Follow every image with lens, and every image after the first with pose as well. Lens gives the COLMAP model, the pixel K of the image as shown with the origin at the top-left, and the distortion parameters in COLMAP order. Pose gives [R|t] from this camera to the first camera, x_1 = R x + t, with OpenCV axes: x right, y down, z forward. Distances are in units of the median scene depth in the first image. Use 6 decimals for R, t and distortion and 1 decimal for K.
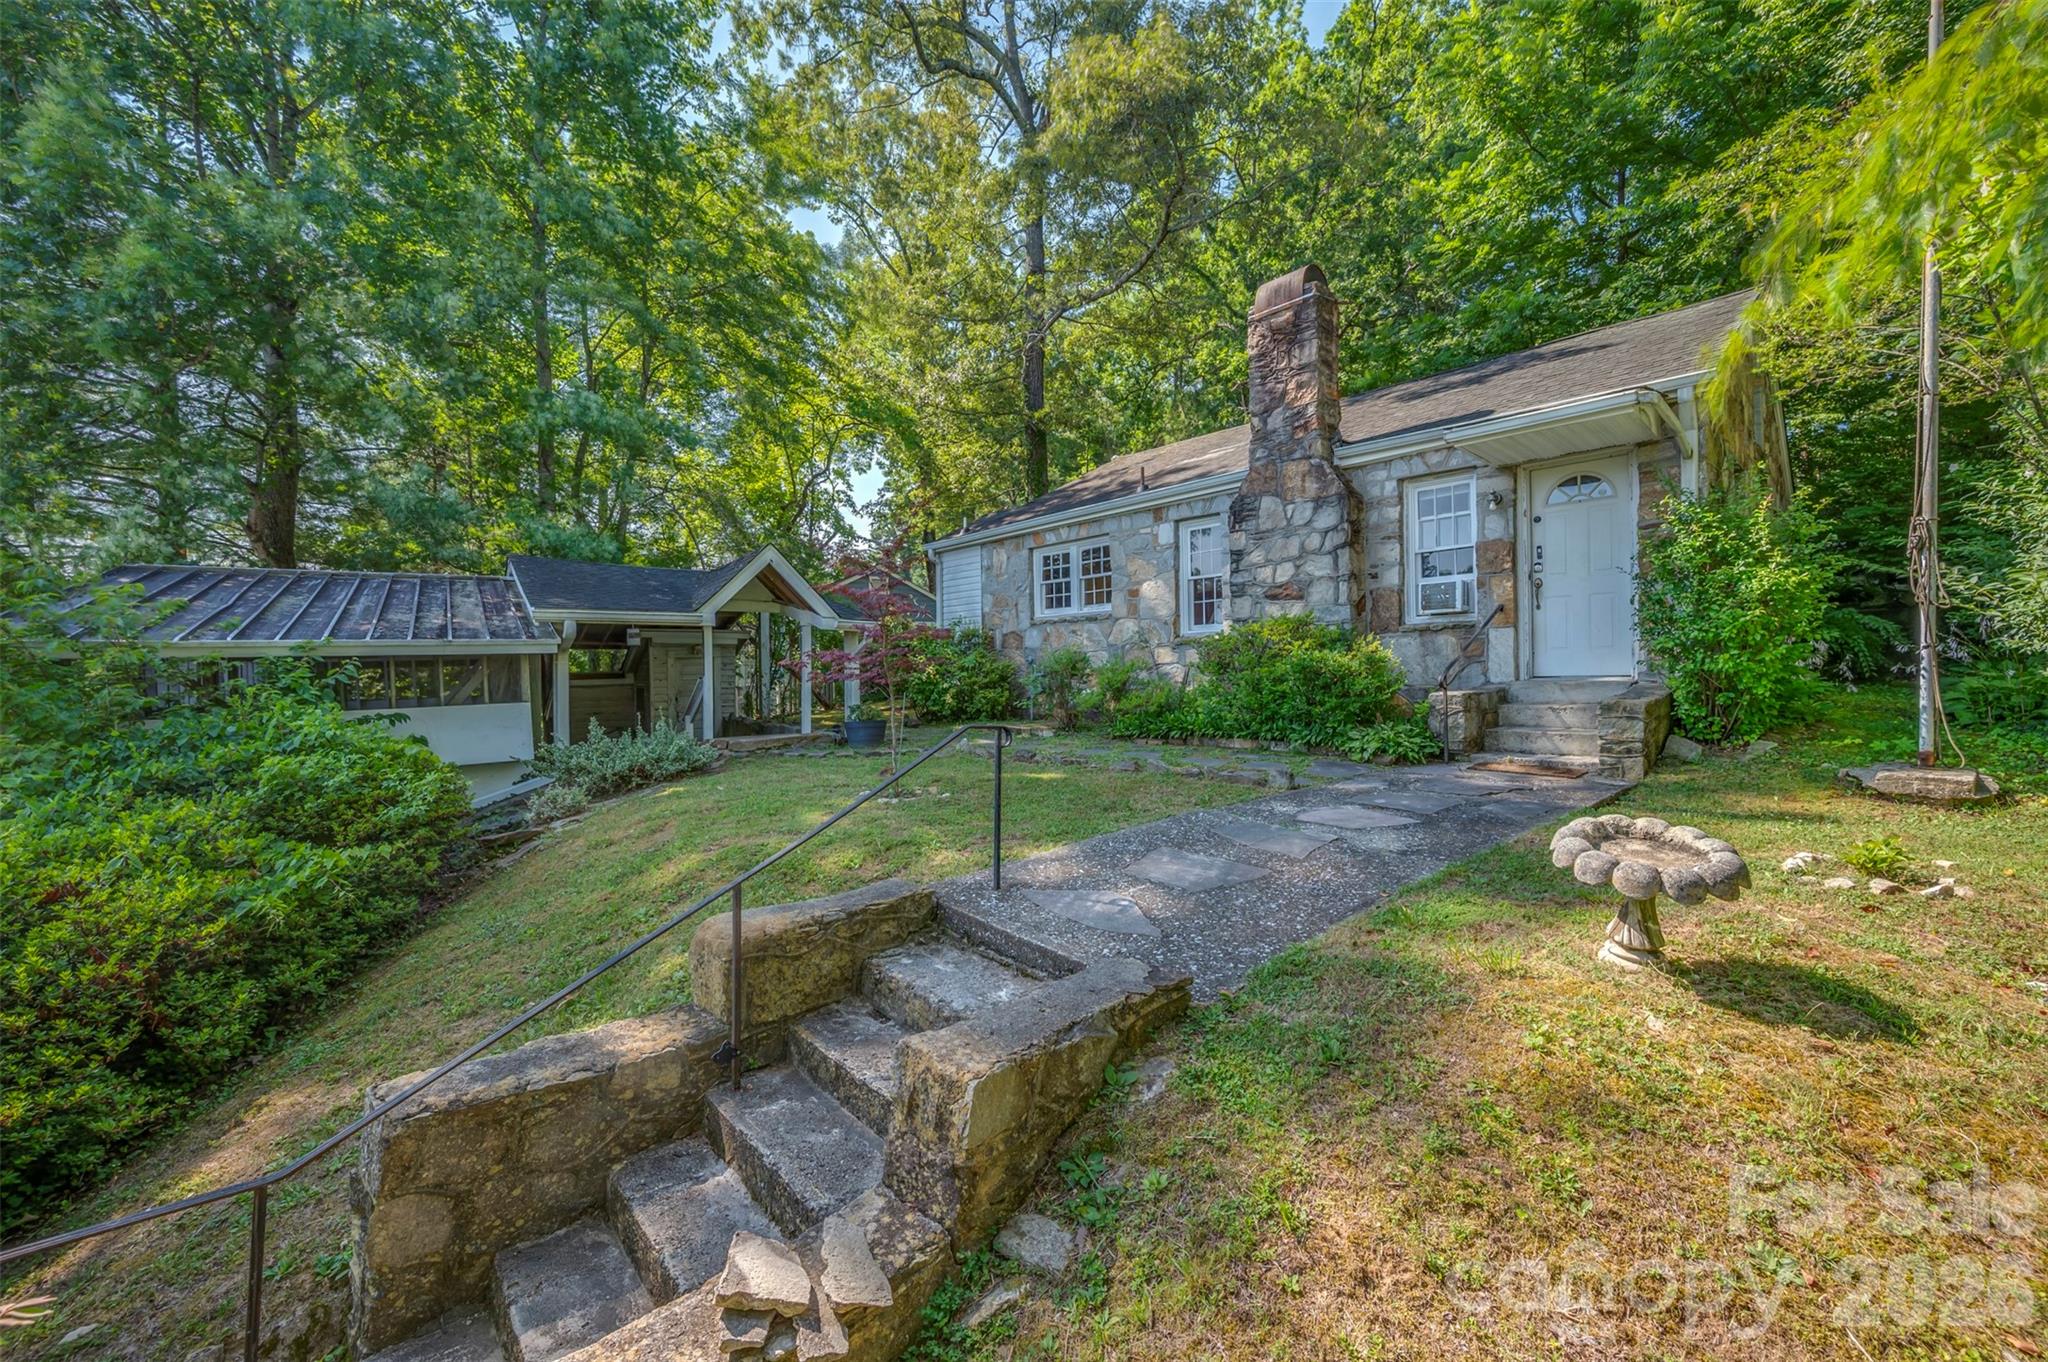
lens RADIAL K [[797.3, 0, 1021.1], [0, 797.3, 678.7], [0, 0, 1]] dist [-0.002517, 0.000699]
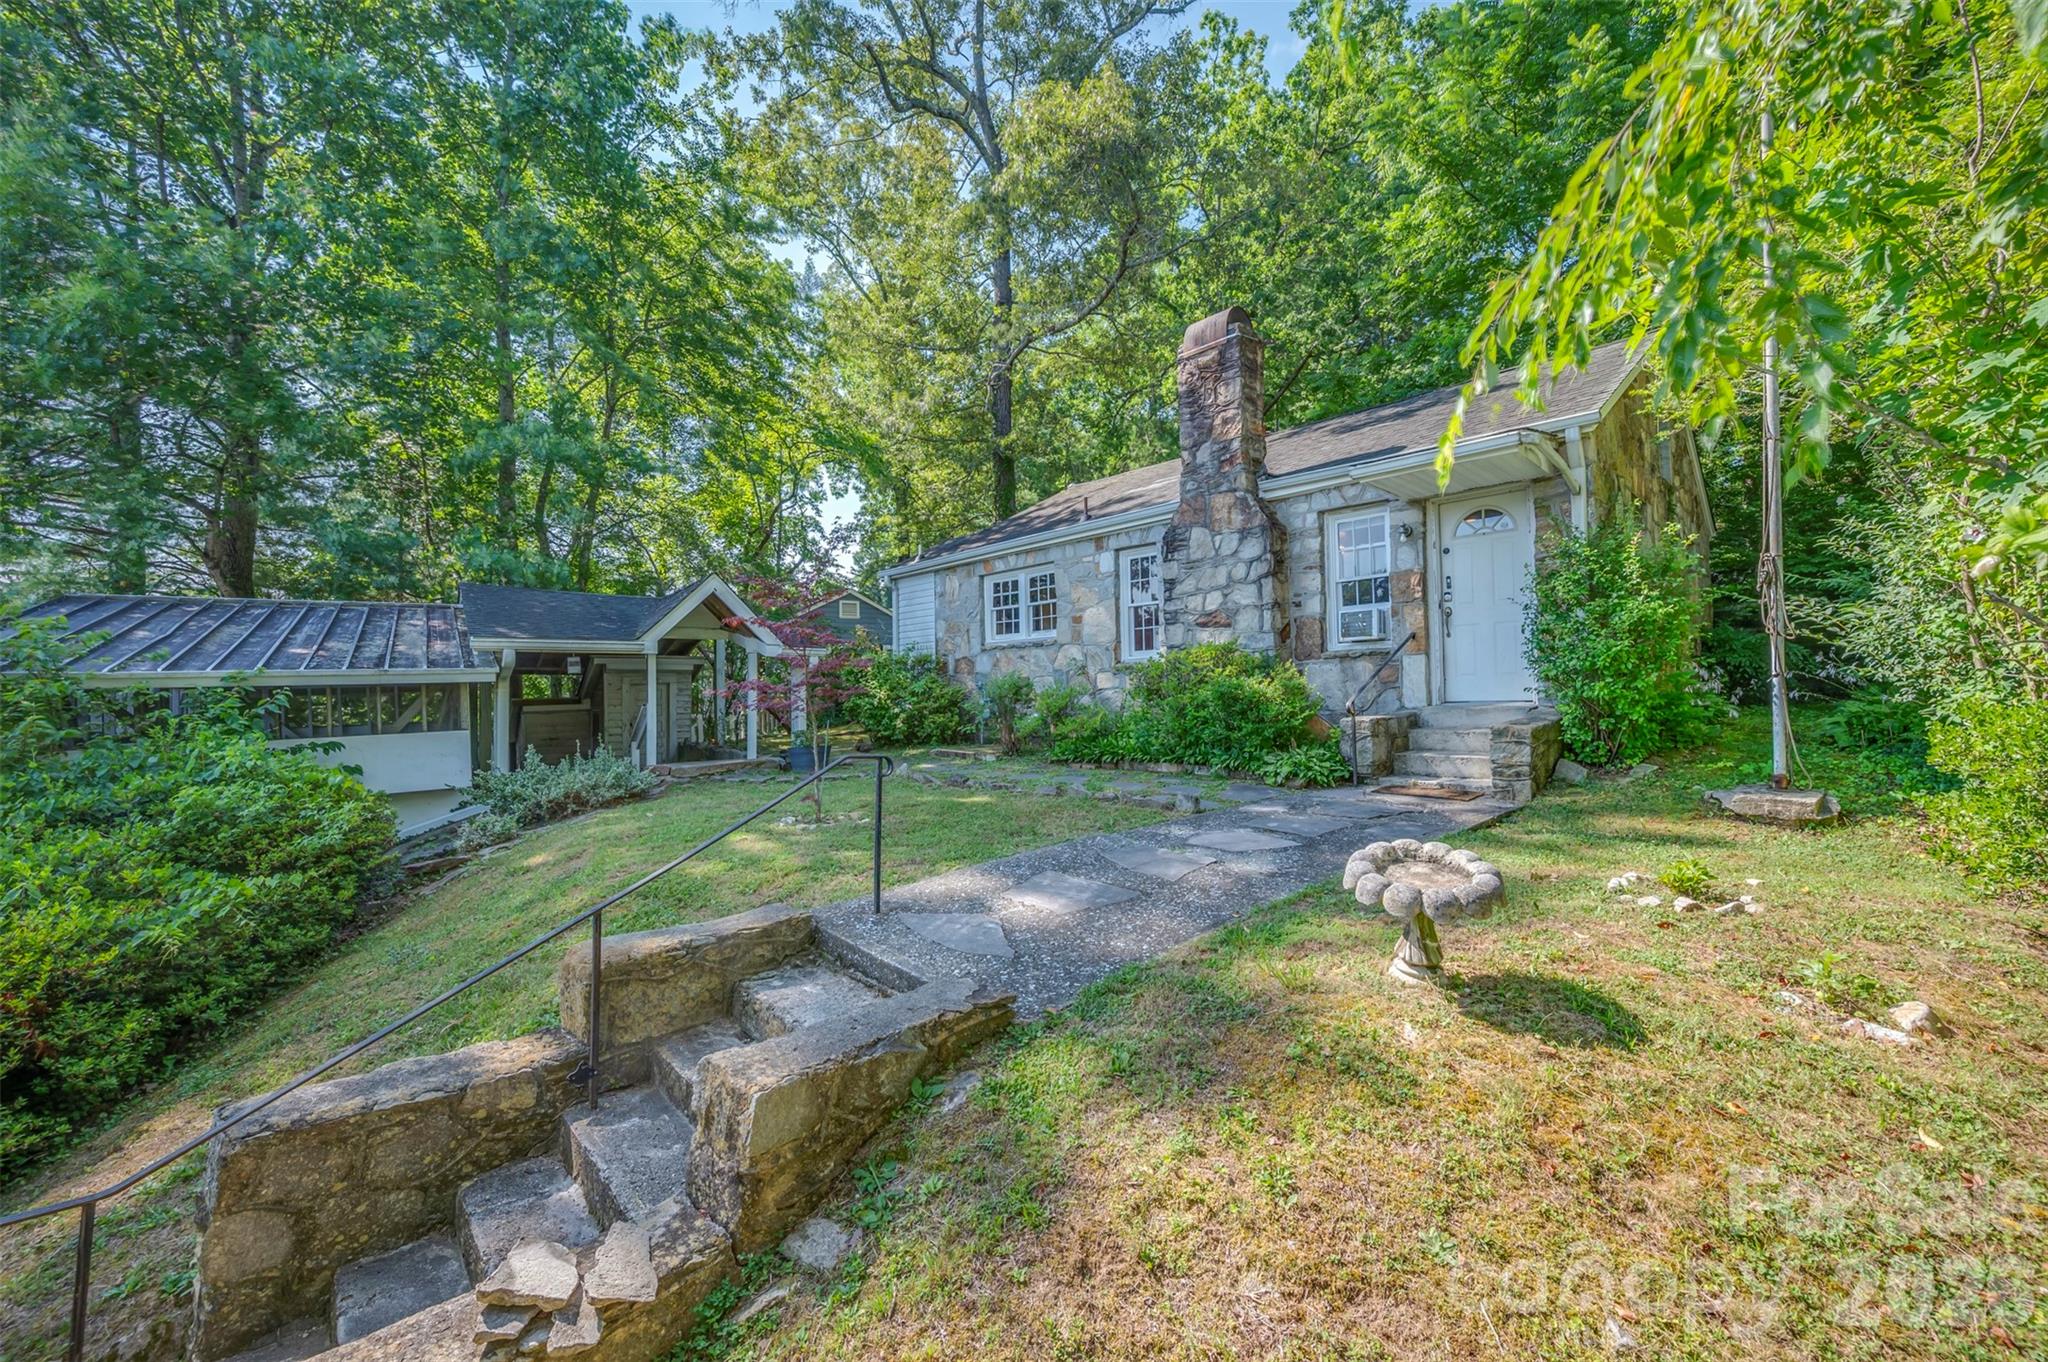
lens RADIAL K [[797.3, 0, 1025.9], [0, 797.3, 680.0], [0, 0, 1]] dist [-0.002517, 0.000699]
pose [[0.999829, -0.002775, 0.018288, 0.097178], [0.003216, 0.999702, -0.024180, -0.009632], [-0.018215, 0.024235, 0.999540, -0.034203]]
